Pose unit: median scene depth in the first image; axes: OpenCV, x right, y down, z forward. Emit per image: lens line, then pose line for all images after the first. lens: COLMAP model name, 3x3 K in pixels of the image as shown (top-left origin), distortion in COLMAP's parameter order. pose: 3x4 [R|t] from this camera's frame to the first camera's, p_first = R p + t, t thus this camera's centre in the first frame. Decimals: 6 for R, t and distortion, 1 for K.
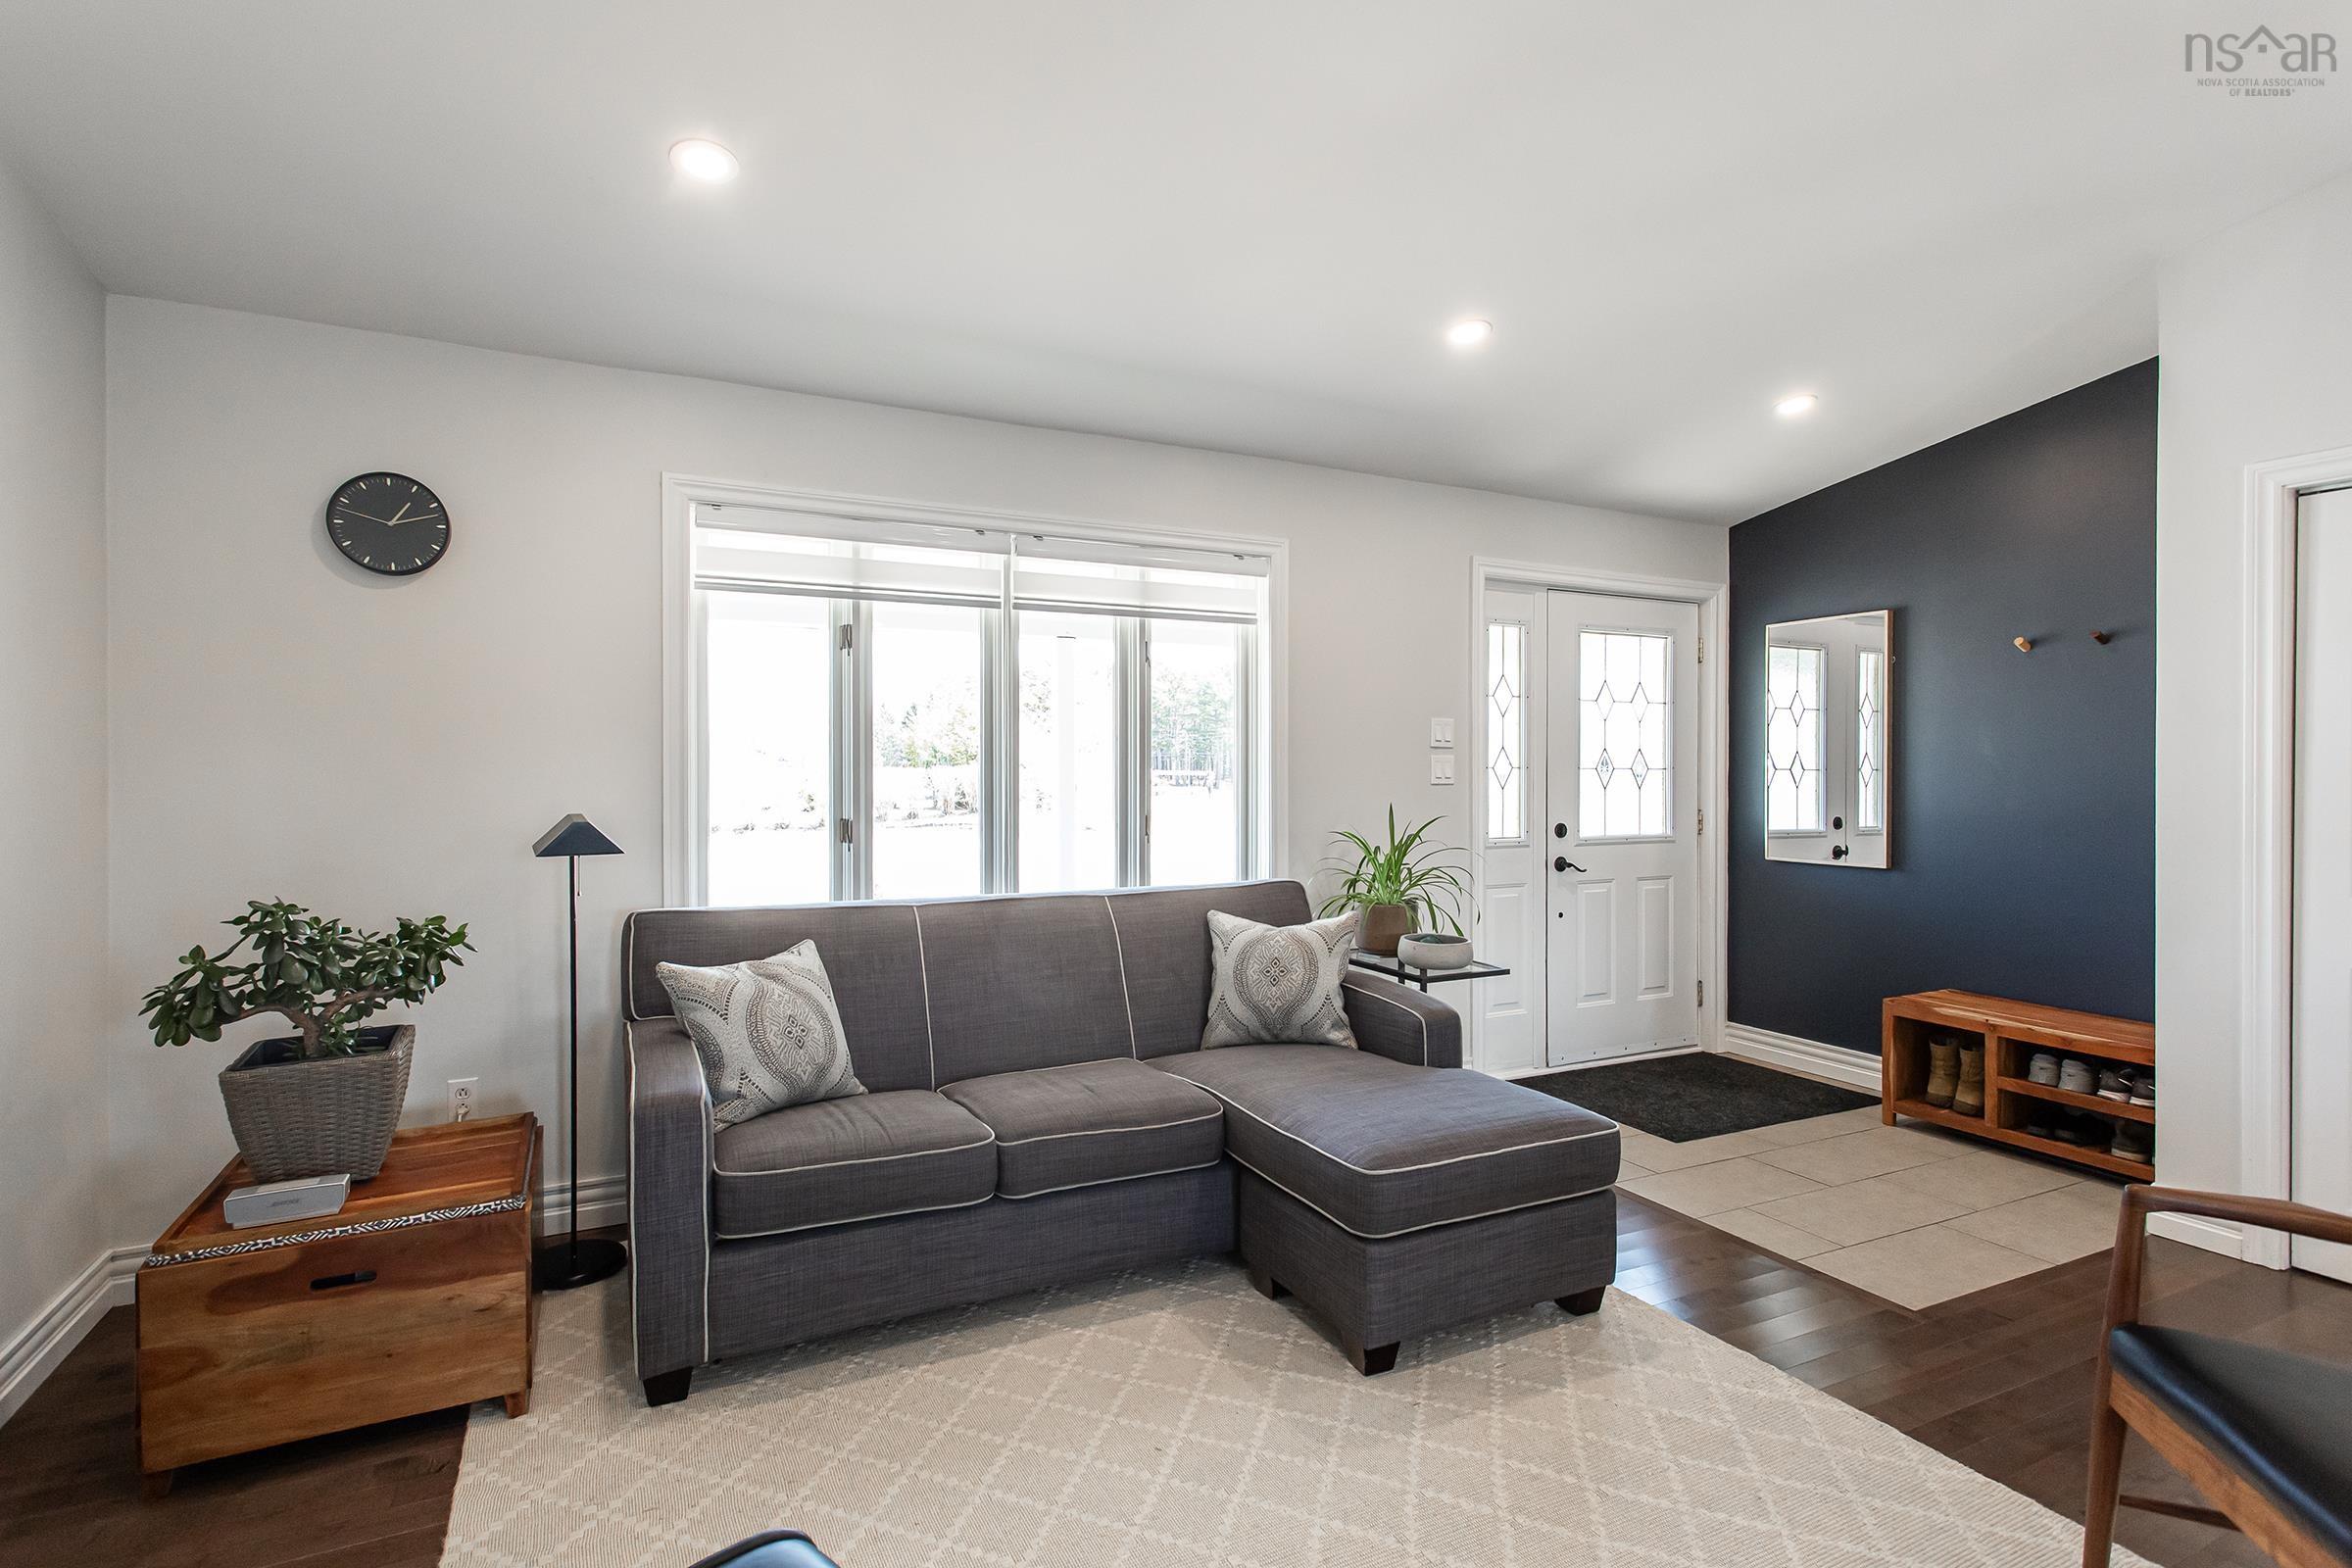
lens RADIAL K [[1133.2, 0, 1159.1], [0, 1133.2, 780.4], [0, 0, 1]] dist [0.002506, 0.000645]
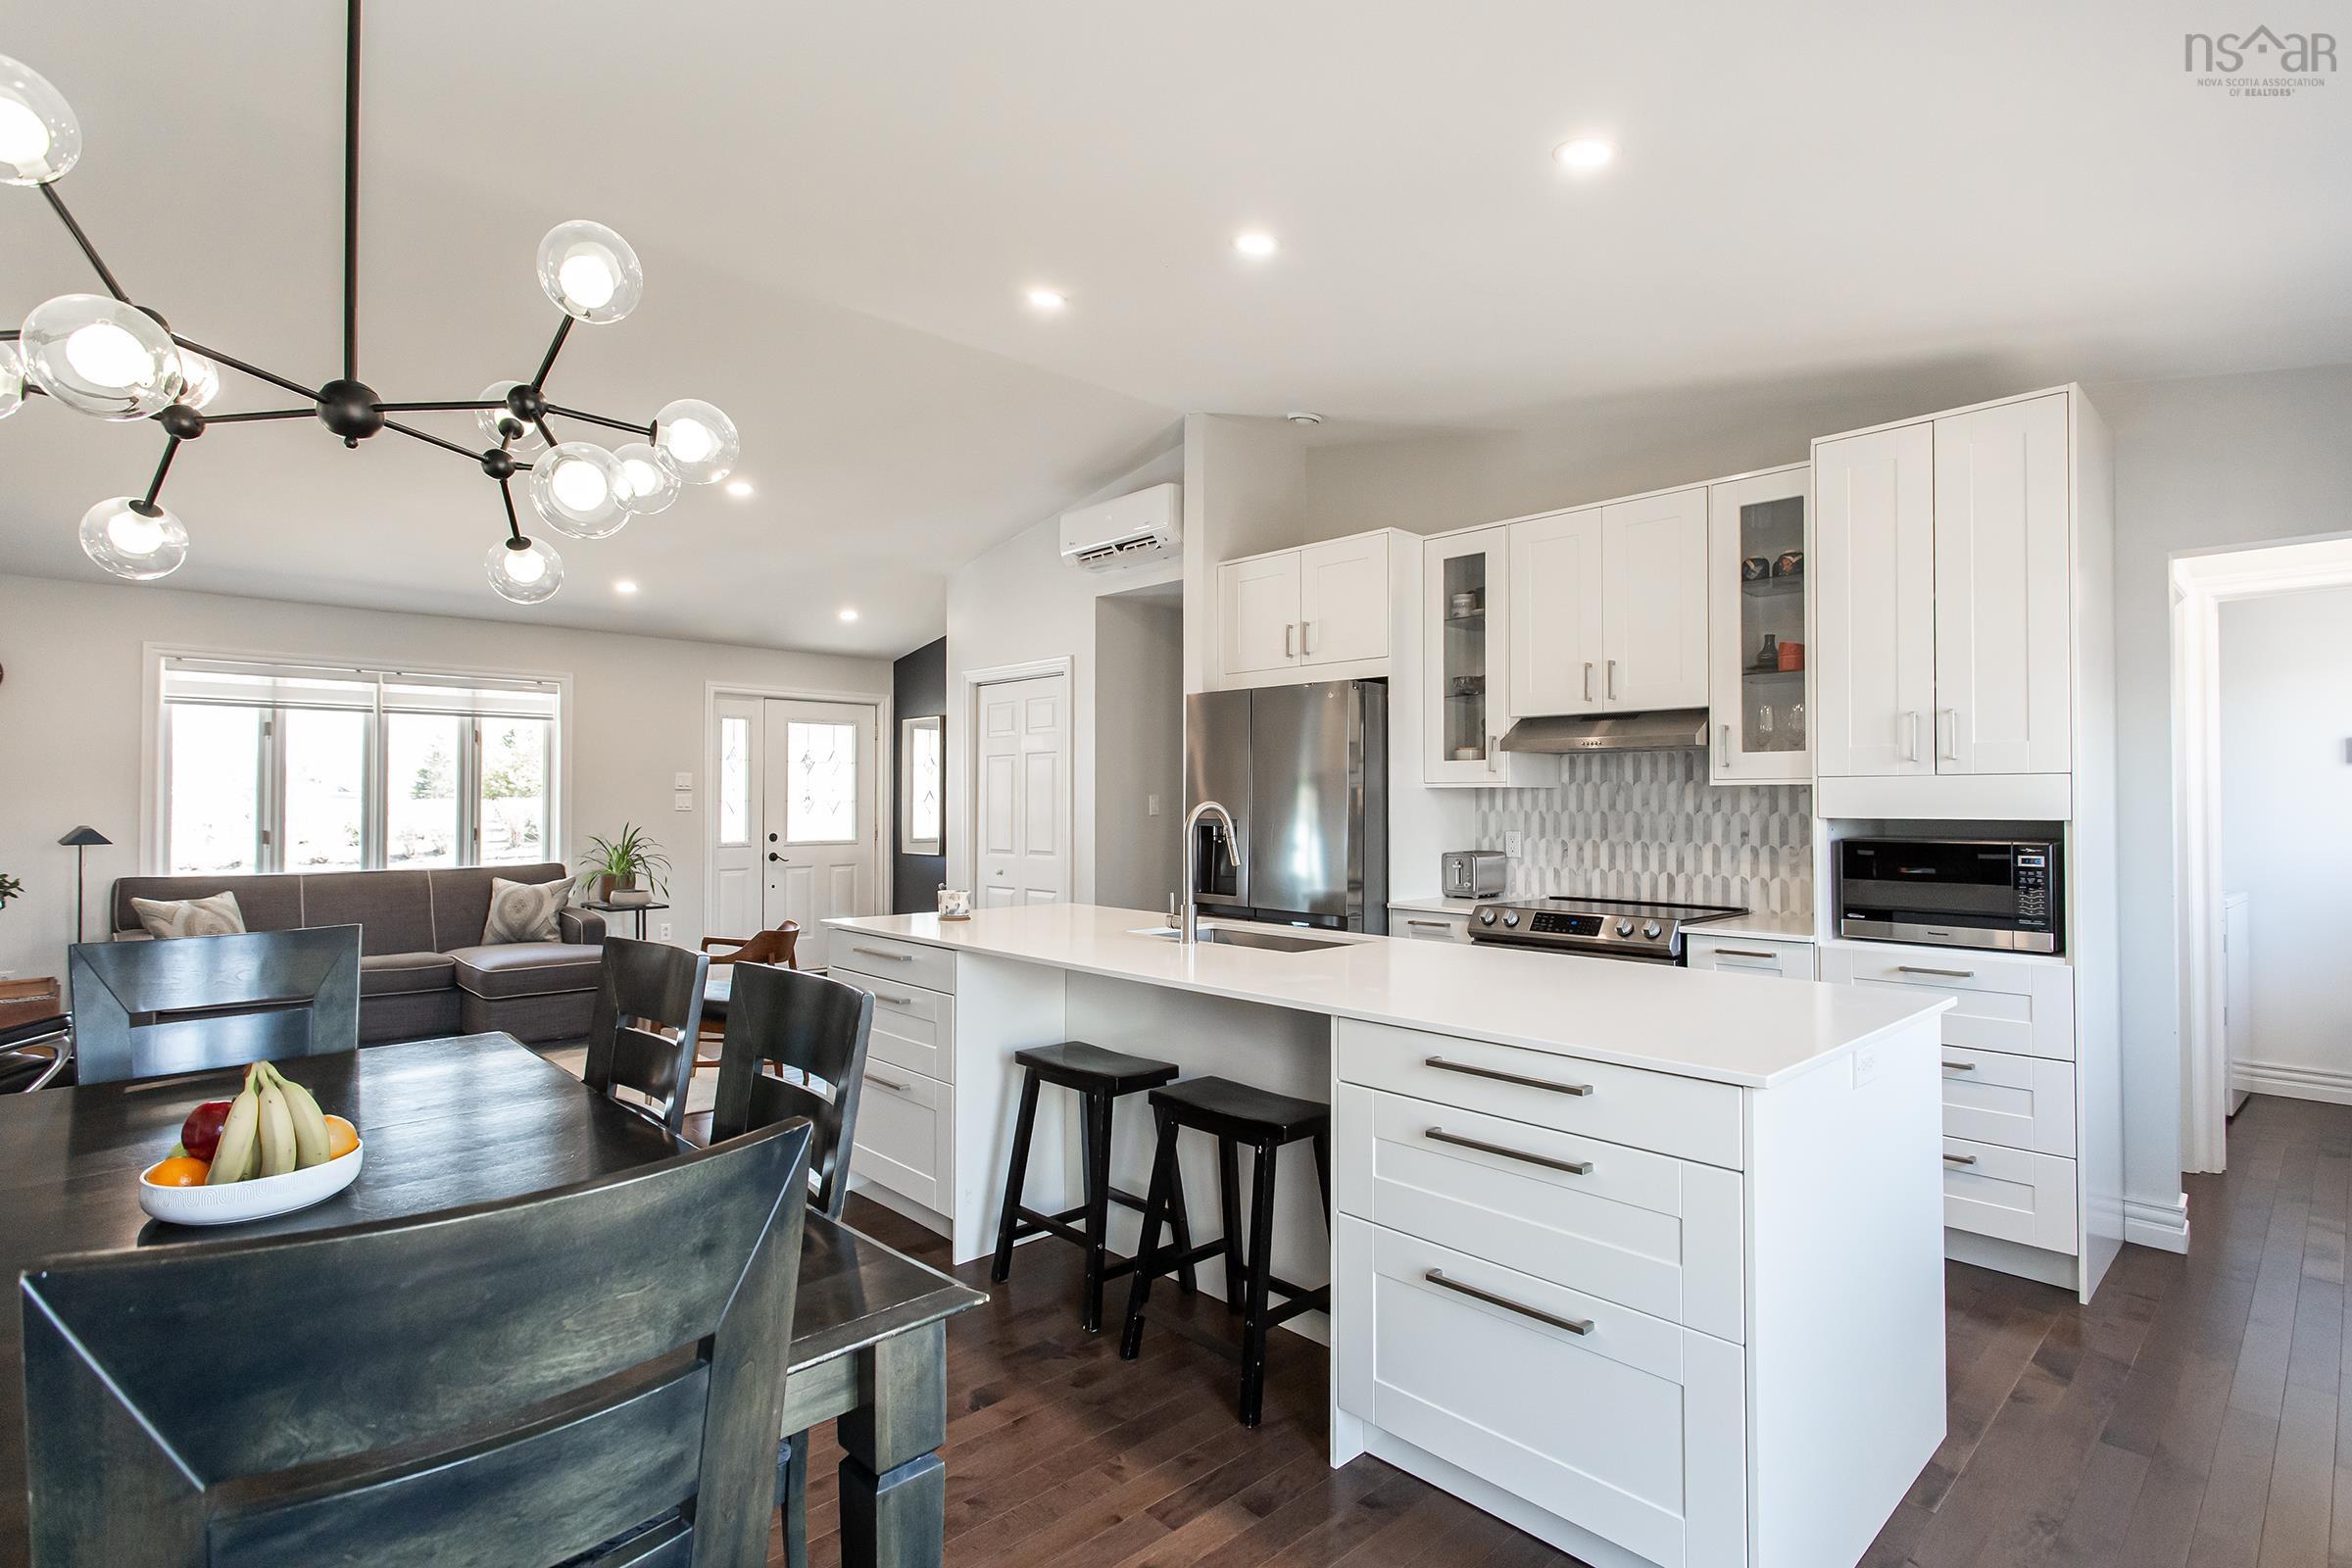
lens RADIAL K [[1152.5, 0, 1168.2], [0, 1152.5, 782.8], [0, 0, 1]] dist [-0.004592, 0.000428]
pose [[0.956438, 0.002619, 0.291925, 0.452403], [0.005232, 0.999645, -0.026108, 0.010579], [-0.291890, 0.026498, 0.956085, -0.936350]]
